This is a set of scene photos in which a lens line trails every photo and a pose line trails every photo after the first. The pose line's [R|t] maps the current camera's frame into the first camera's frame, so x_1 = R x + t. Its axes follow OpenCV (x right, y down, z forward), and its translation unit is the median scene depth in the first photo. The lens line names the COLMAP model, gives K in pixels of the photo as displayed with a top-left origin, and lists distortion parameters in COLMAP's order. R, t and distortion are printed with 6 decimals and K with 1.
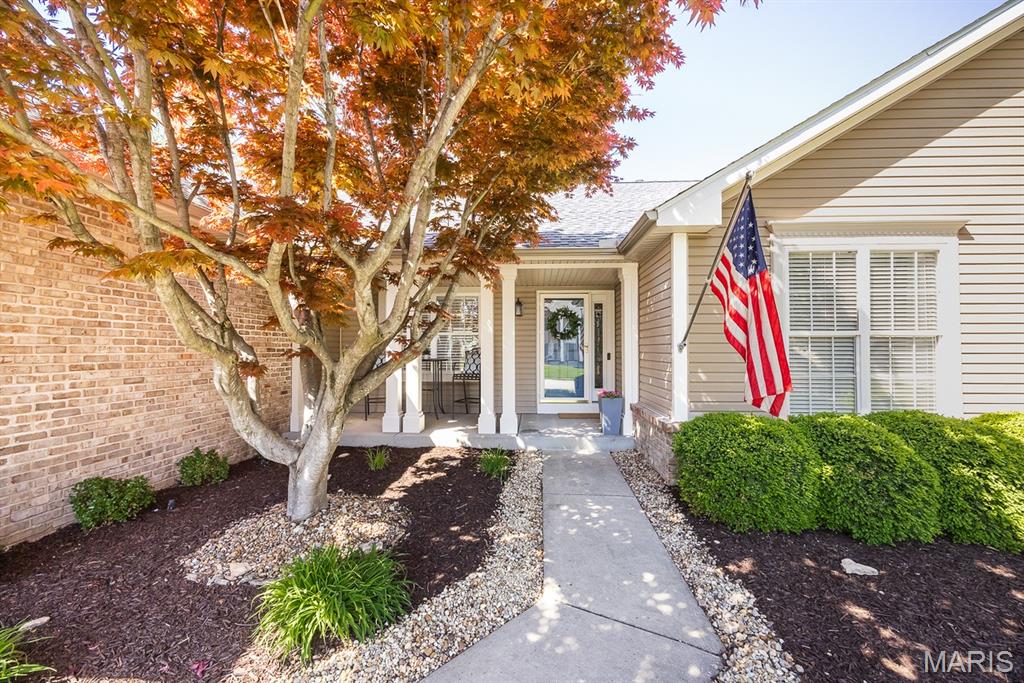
lens RADIAL K [[399.4, 0, 532.4], [0, 399.4, 332.2], [0, 0, 1]] dist [-0.001380, -0.000132]
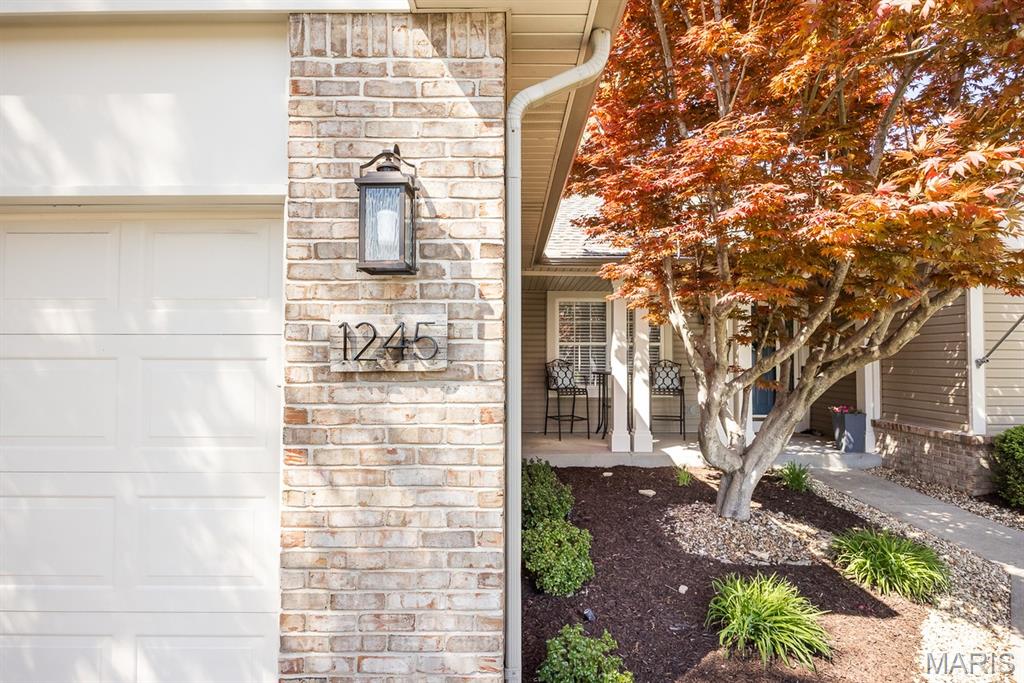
lens RADIAL K [[534.4, 0, 512.0], [0, 534.4, 341.5], [0, 0, 1]] dist [-0.004537, -0.001549]
pose [[0.998418, 0.005698, 0.055944, -1.011441], [-0.006525, 0.999872, 0.014607, -0.032587], [-0.055853, -0.014949, 0.998327, -0.335160]]
